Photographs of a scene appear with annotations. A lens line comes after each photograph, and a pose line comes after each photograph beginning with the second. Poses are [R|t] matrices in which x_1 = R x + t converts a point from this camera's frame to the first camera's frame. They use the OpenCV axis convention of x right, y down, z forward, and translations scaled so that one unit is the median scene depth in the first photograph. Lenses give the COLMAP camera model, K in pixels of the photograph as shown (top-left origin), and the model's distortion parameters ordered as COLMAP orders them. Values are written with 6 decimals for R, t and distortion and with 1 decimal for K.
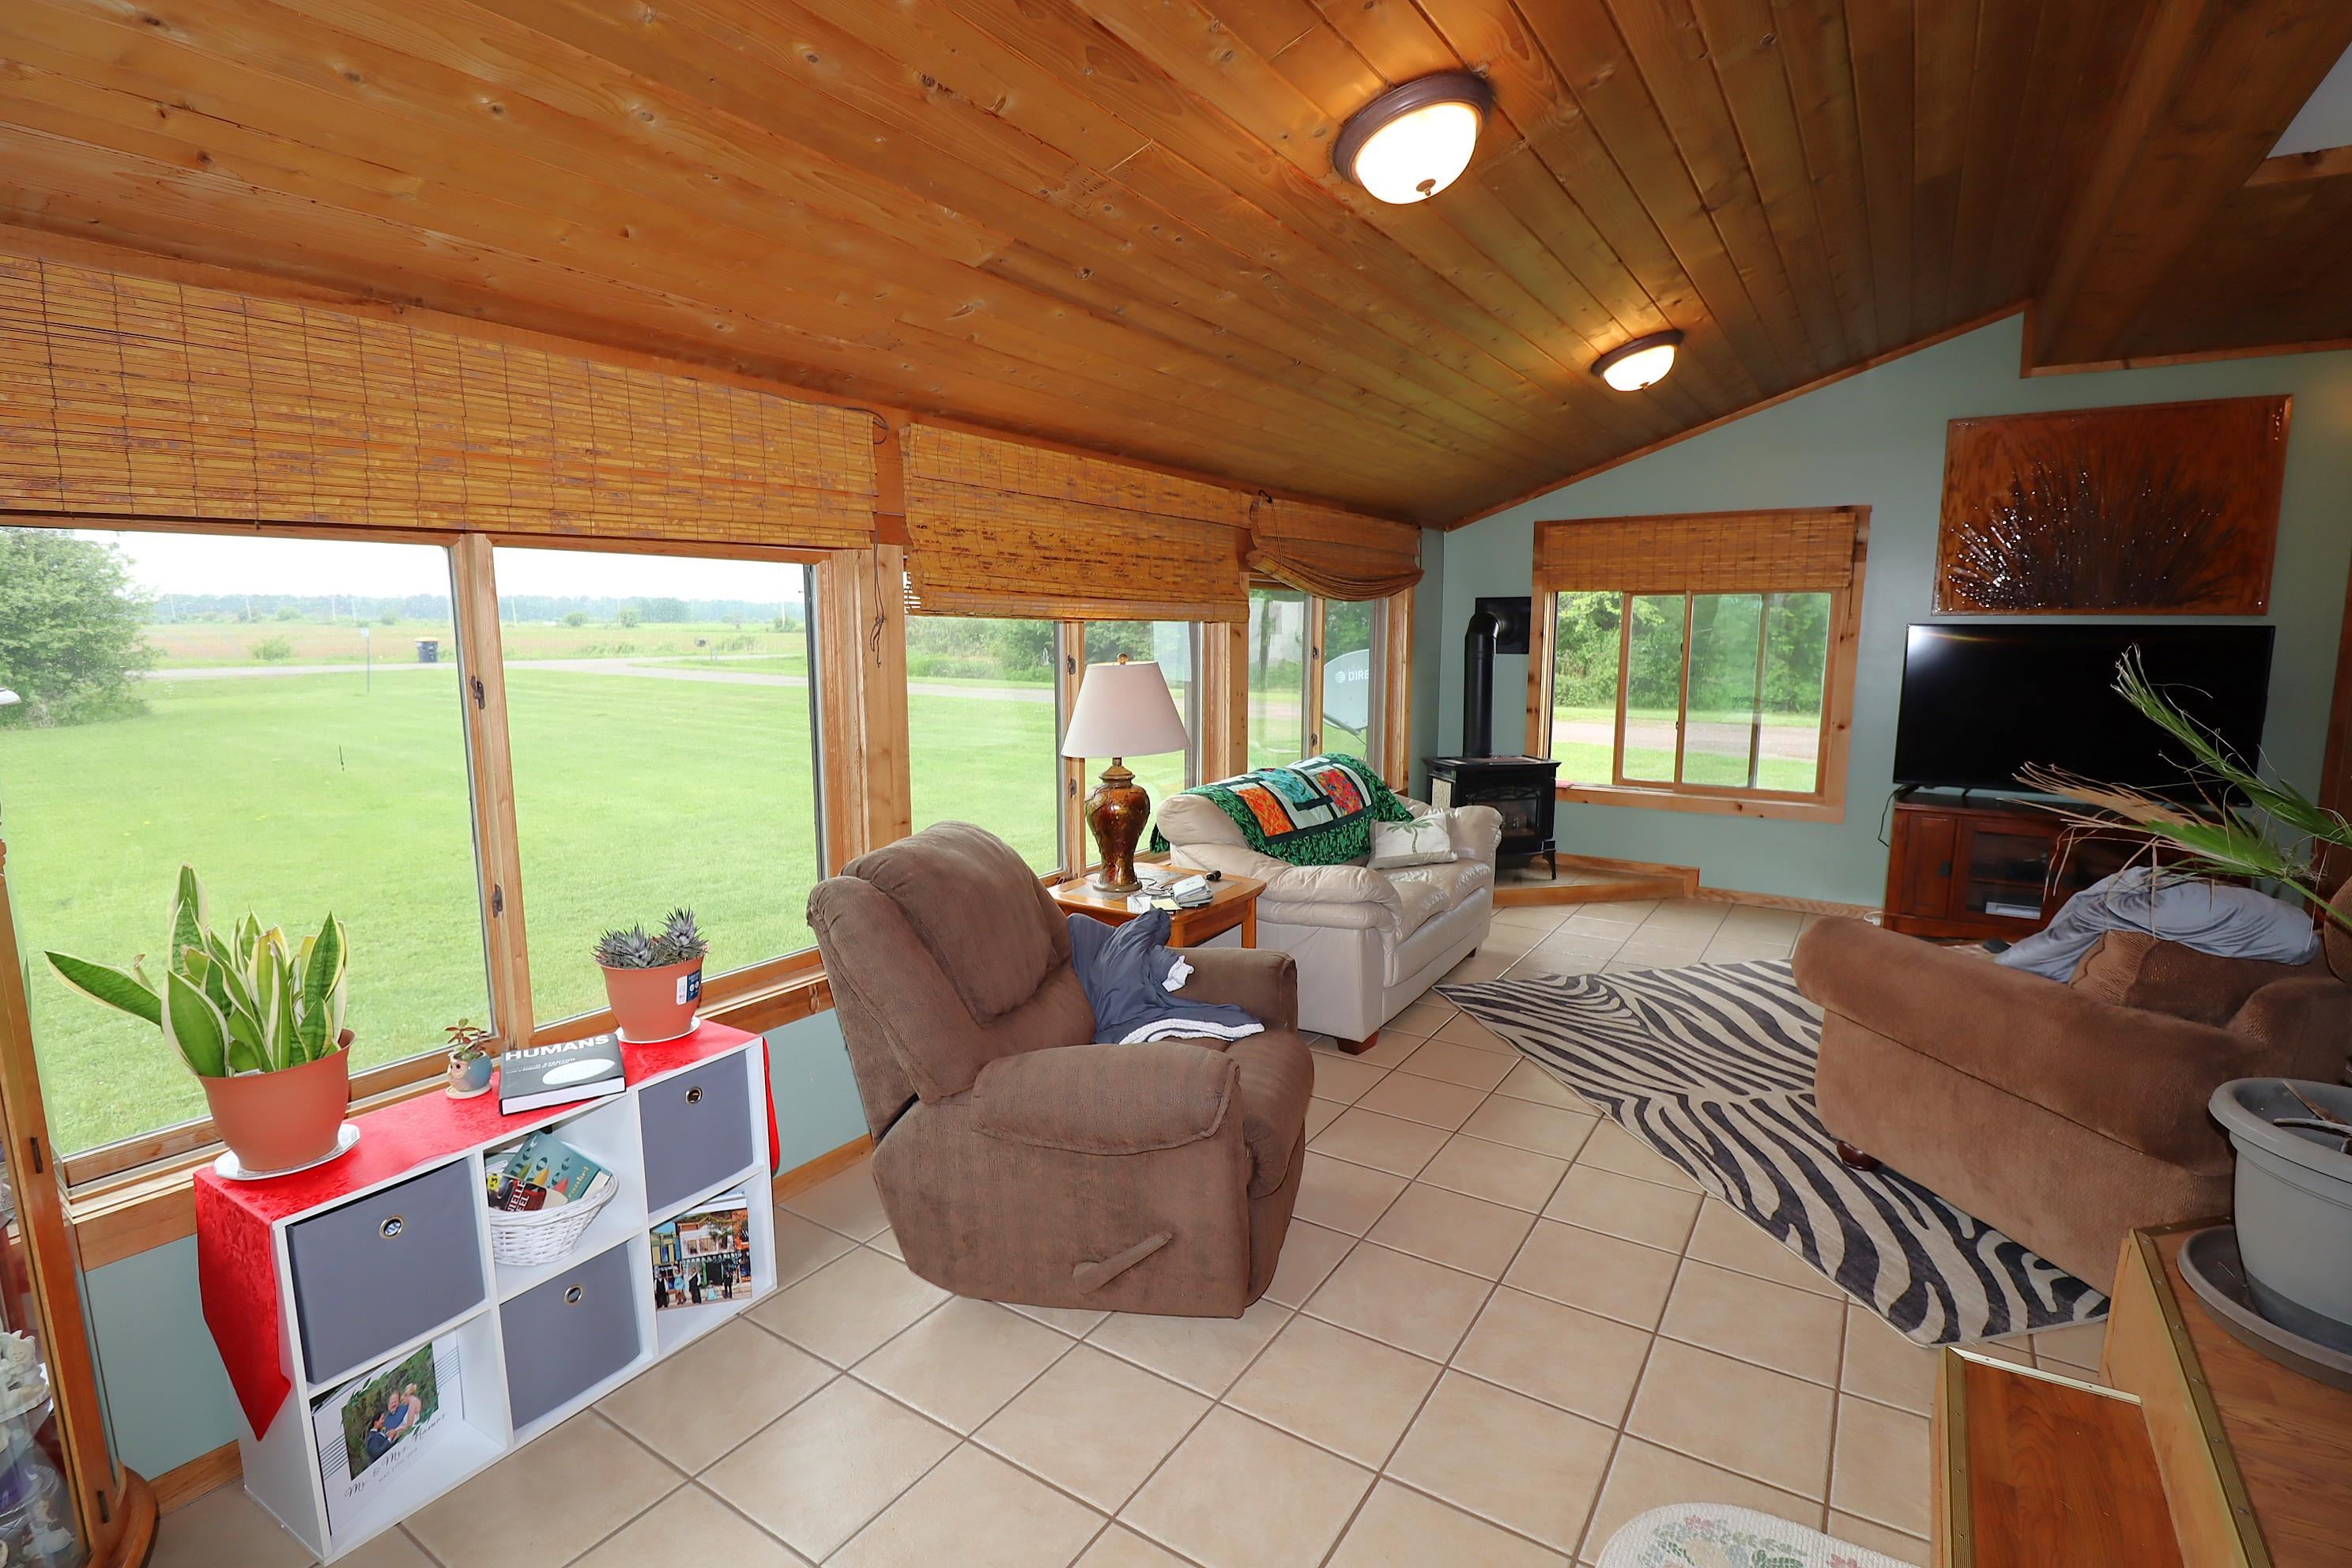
lens RADIAL K [[1098.3, 0, 1182.4], [0, 1098.3, 790.9], [0, 0, 1]] dist [-0.005808, -0.008907]
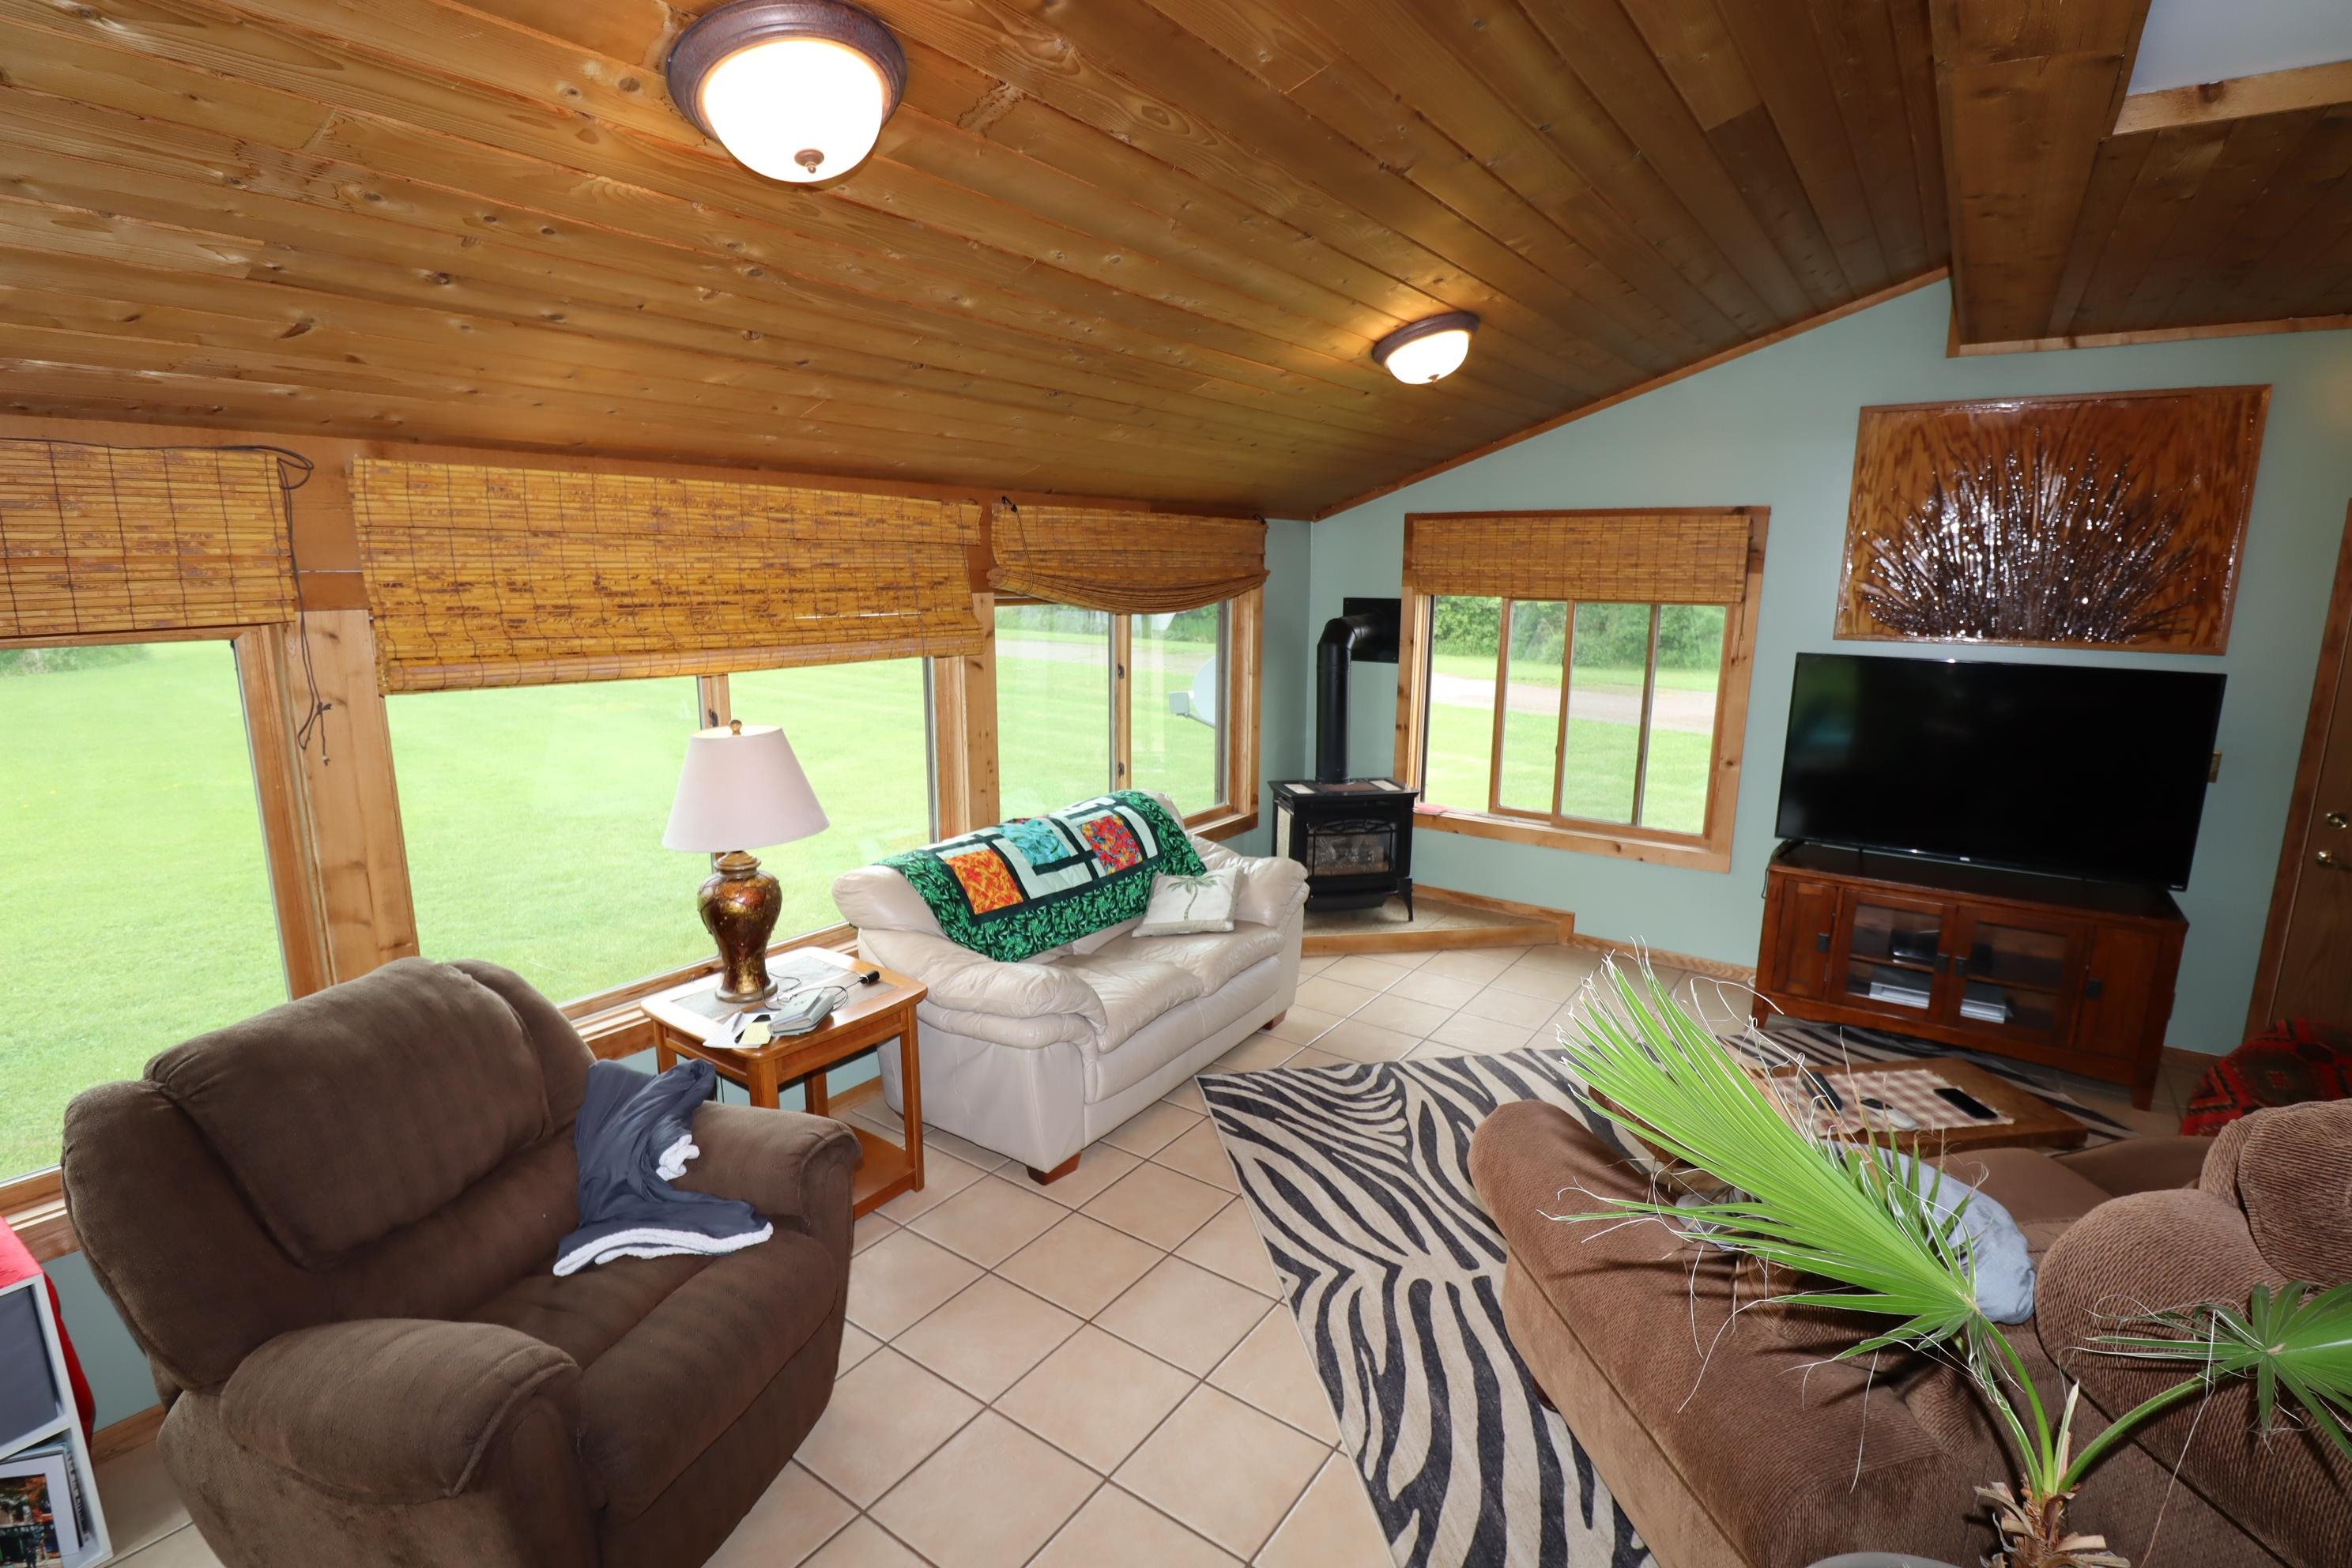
lens RADIAL K [[1098.1, 0, 1185.2], [0, 1098.1, 789.4], [0, 0, 1]] dist [-0.005990, -0.008307]
pose [[0.999249, 0.016321, -0.035133, 0.238879], [-0.014431, 0.998469, 0.053394, -0.092127], [0.035951, -0.052847, 0.997955, 0.140266]]
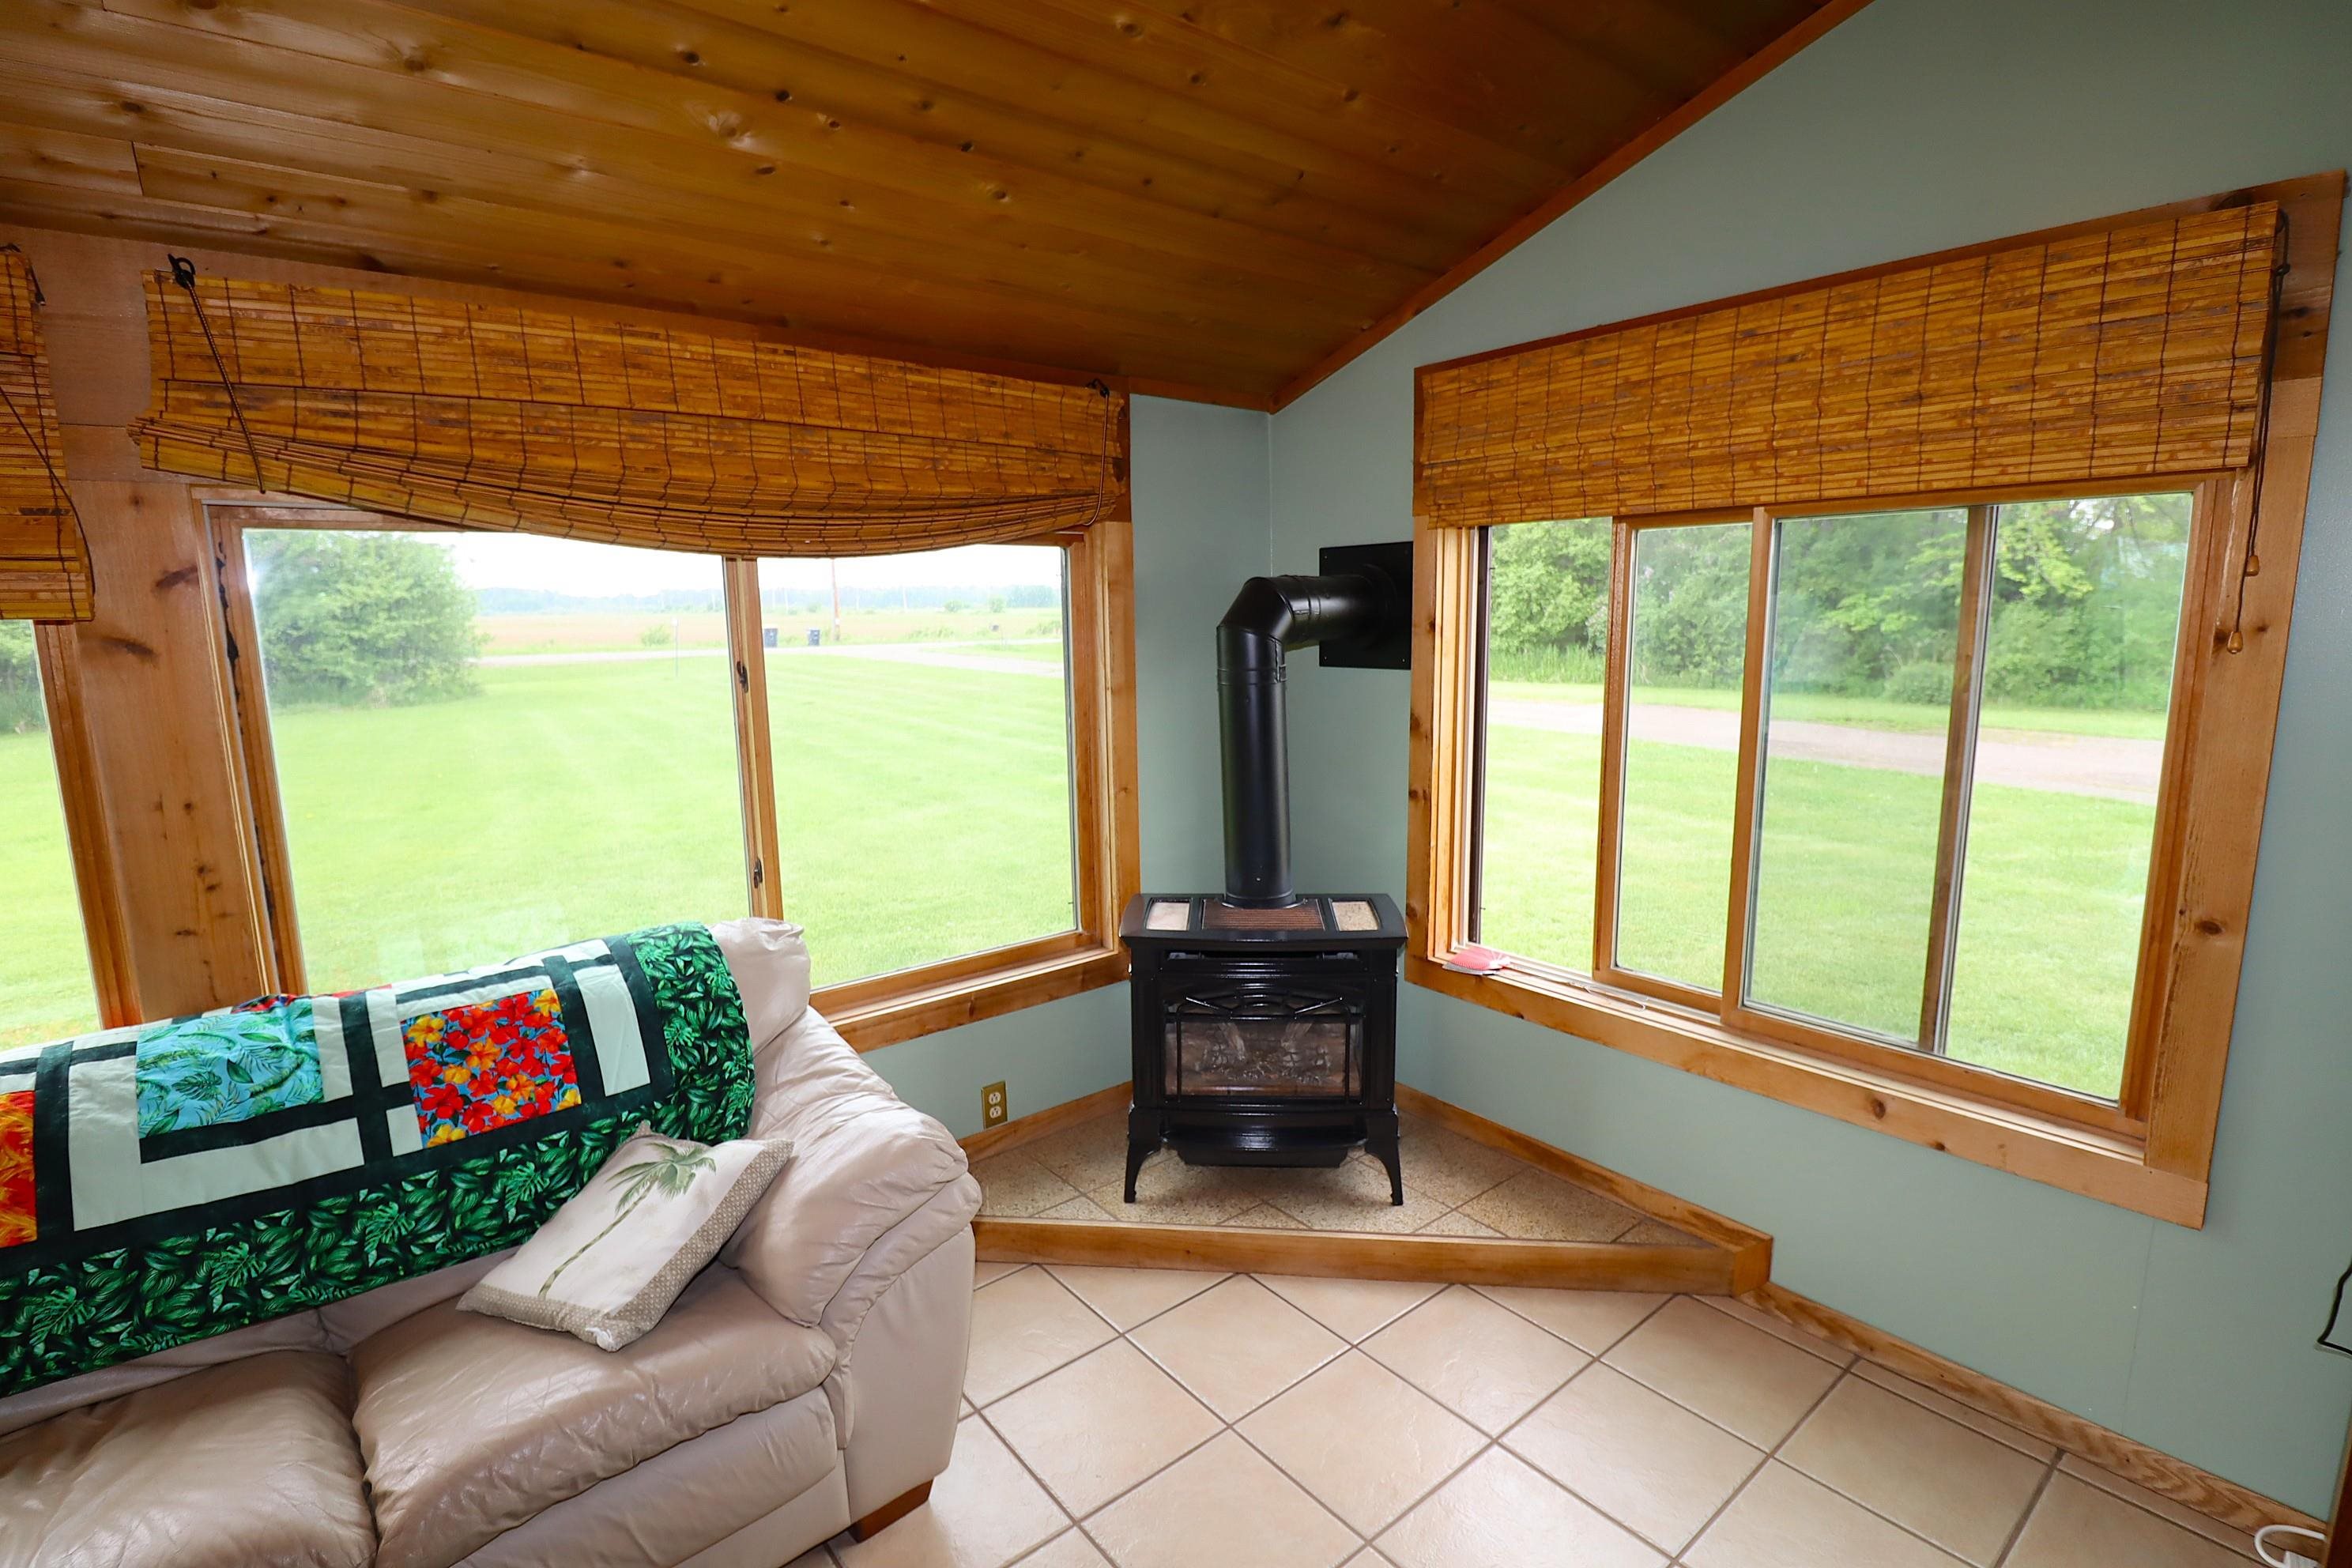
lens RADIAL K [[1098.3, 0, 1188.1], [0, 1098.3, 785.8], [0, 0, 1]] dist [-0.005808, -0.008907]
pose [[0.953343, 0.035438, -0.299803, 0.494202], [-0.031604, 0.999345, 0.017626, -0.111565], [0.300232, -0.007329, 0.953838, 0.737273]]
